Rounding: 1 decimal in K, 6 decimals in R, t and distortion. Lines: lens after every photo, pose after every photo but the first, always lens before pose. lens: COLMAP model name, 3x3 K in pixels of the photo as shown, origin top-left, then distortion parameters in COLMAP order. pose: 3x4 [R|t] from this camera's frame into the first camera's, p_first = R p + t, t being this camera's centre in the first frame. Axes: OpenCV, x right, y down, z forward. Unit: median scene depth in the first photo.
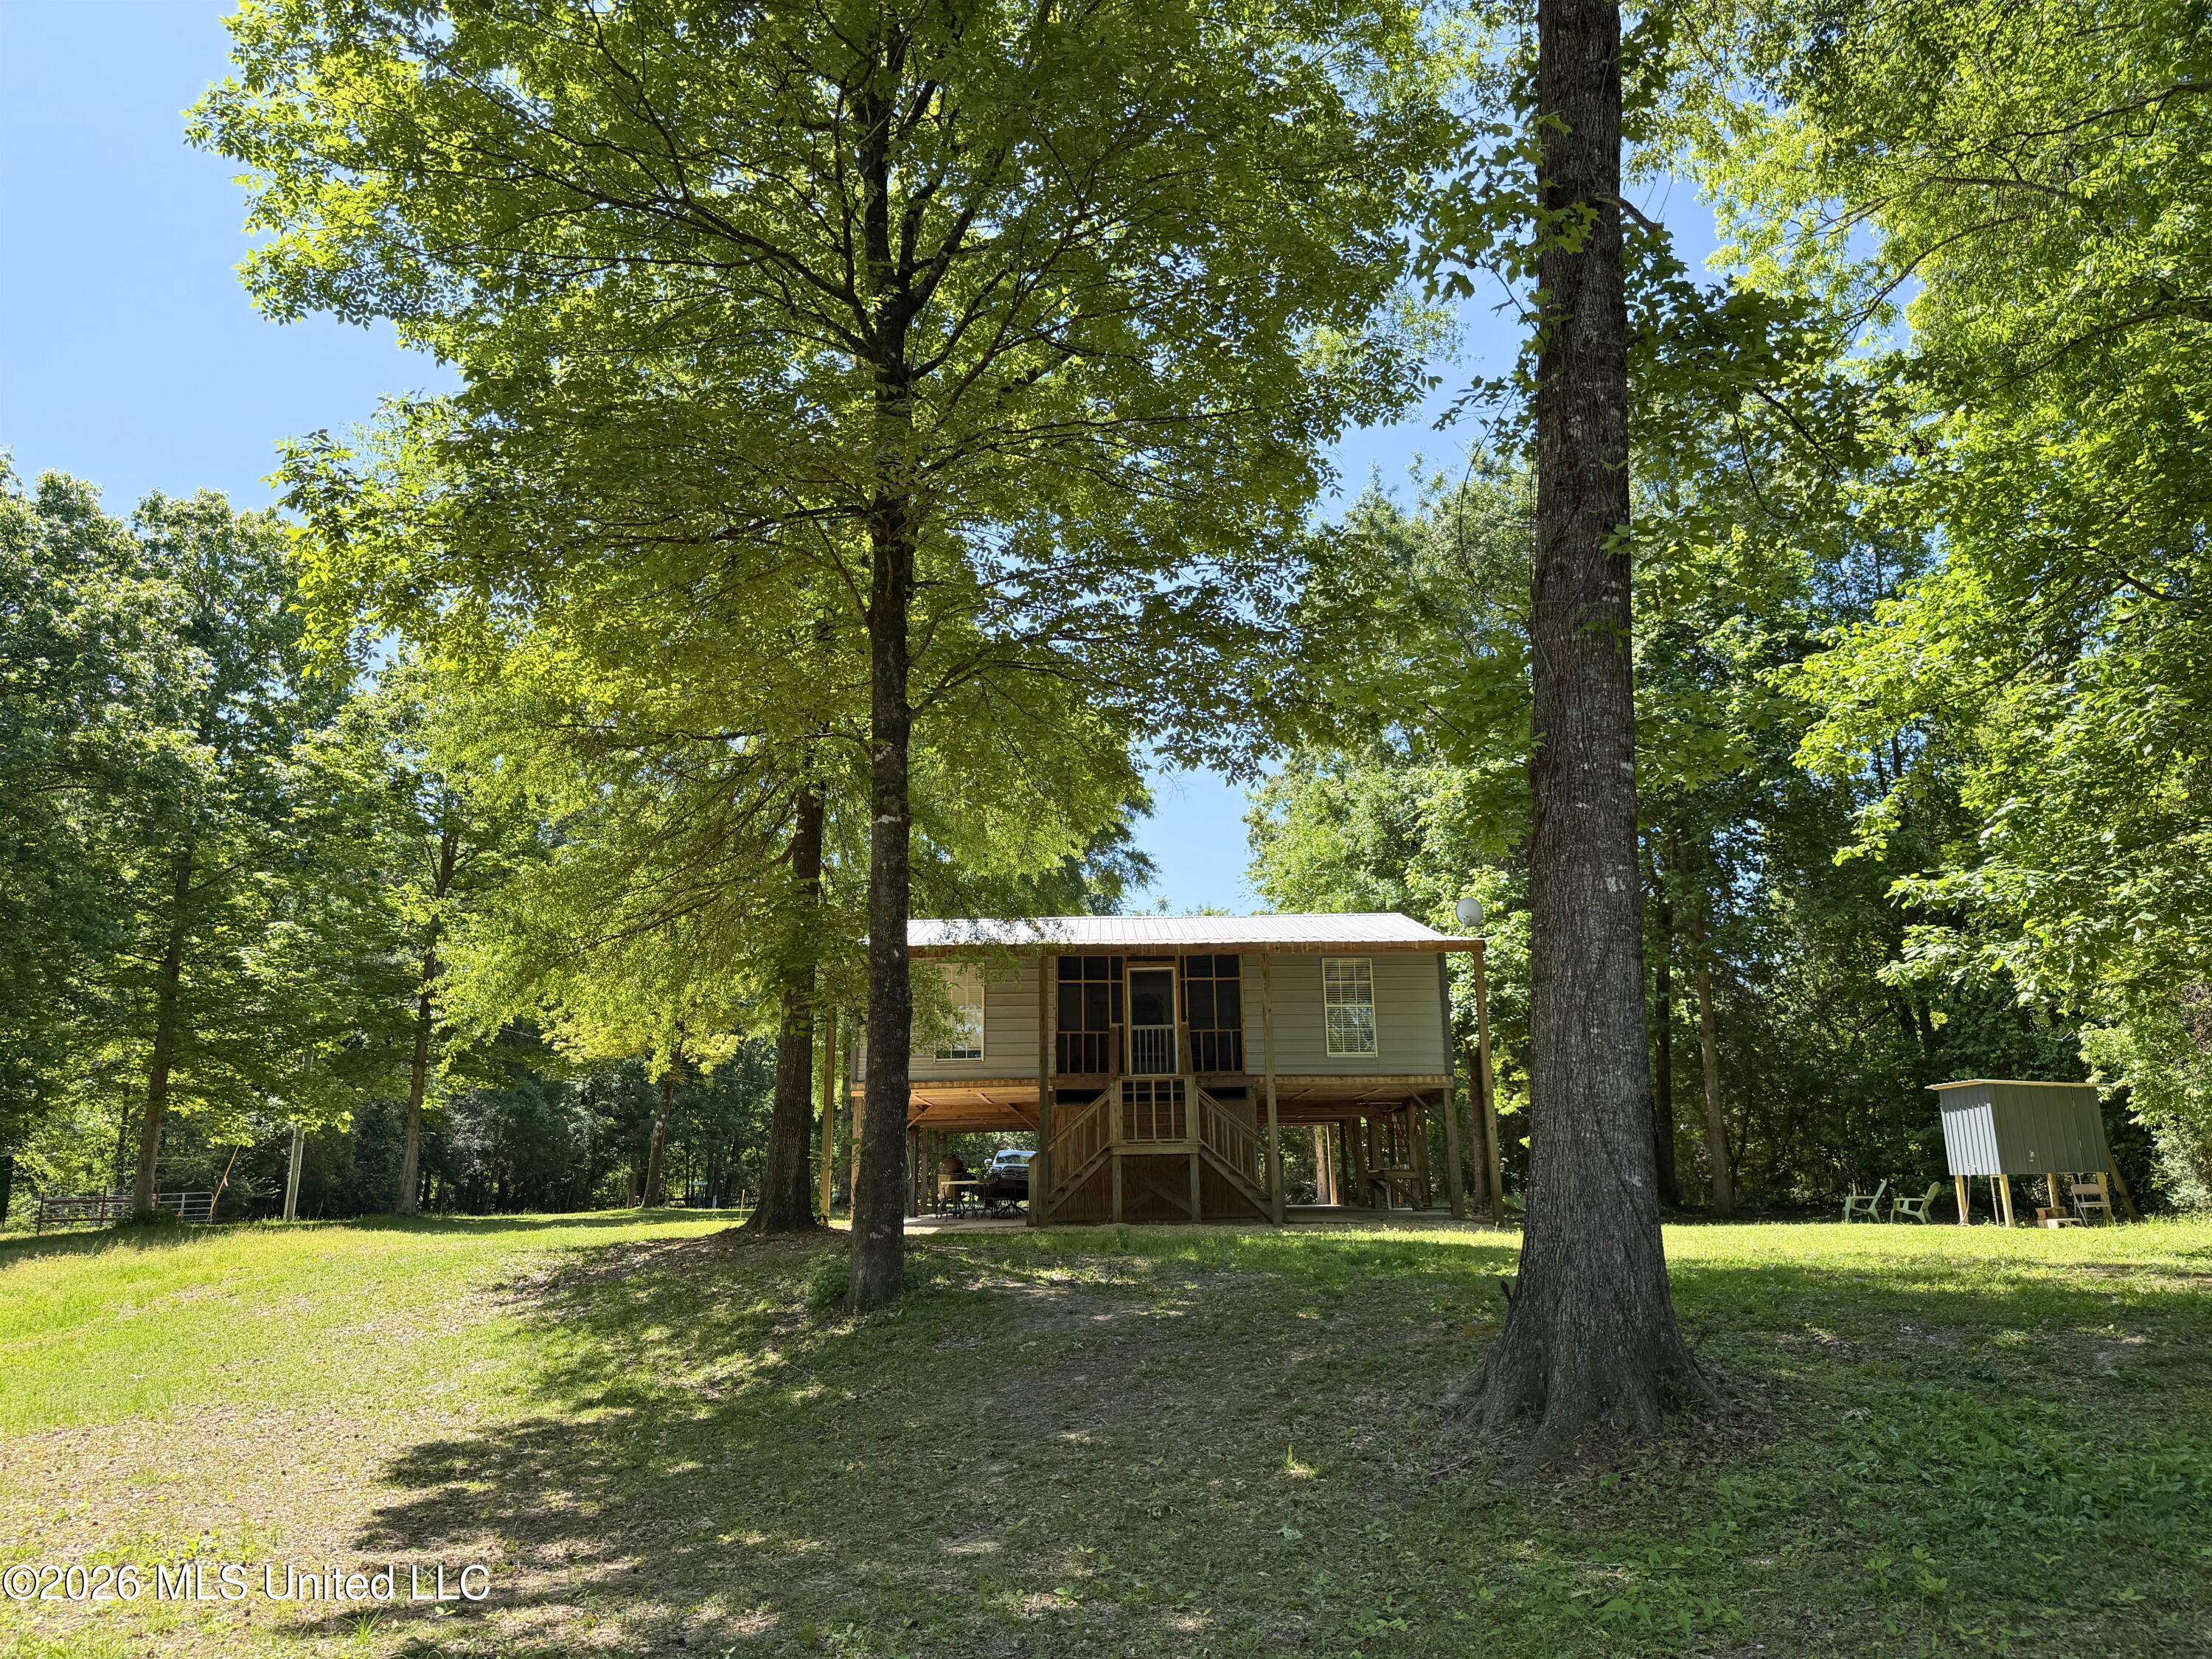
lens RADIAL K [[1551.6, 0, 1098.5], [0, 1551.6, 824.1], [0, 0, 1]] dist [0.003117, -0.000214]
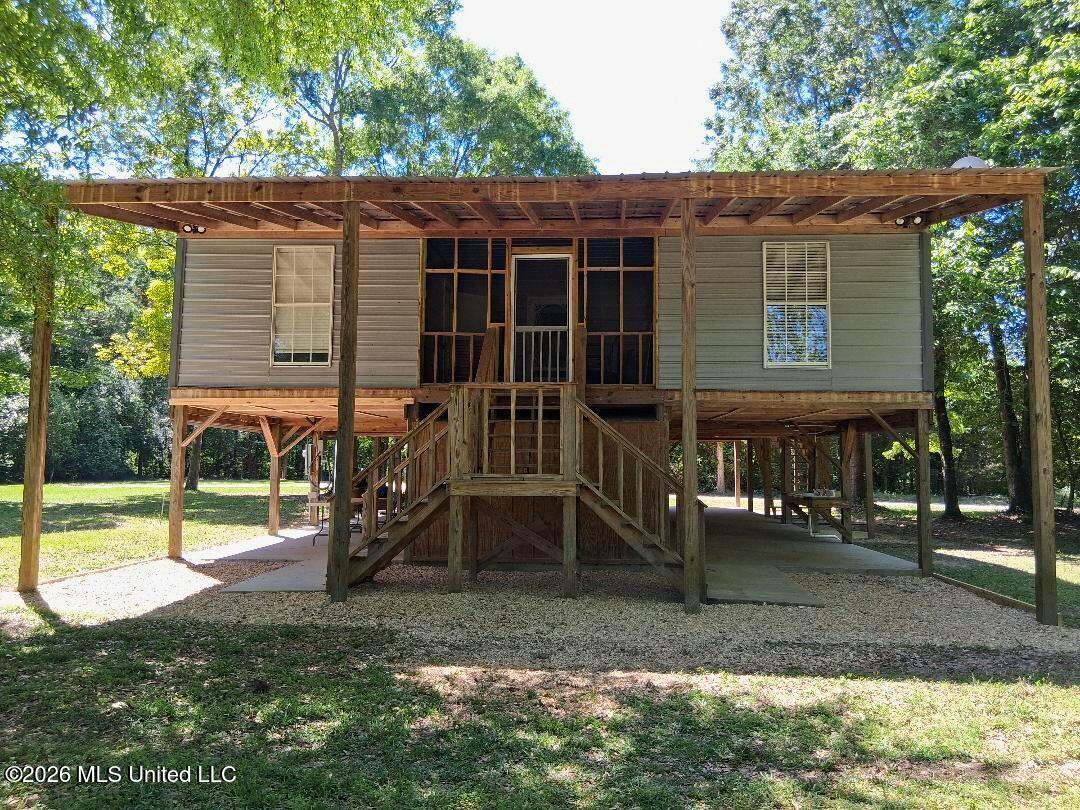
lens RADIAL K [[757.6, 0, 540.4], [0, 757.6, 408.1], [0, 0, 1]] dist [0.003117, -0.000214]
pose [[0.996473, 0.019738, -0.081556, 0.067580], [-0.005956, 0.986127, 0.165886, 0.106948], [0.083699, -0.164815, 0.982767, 0.609823]]
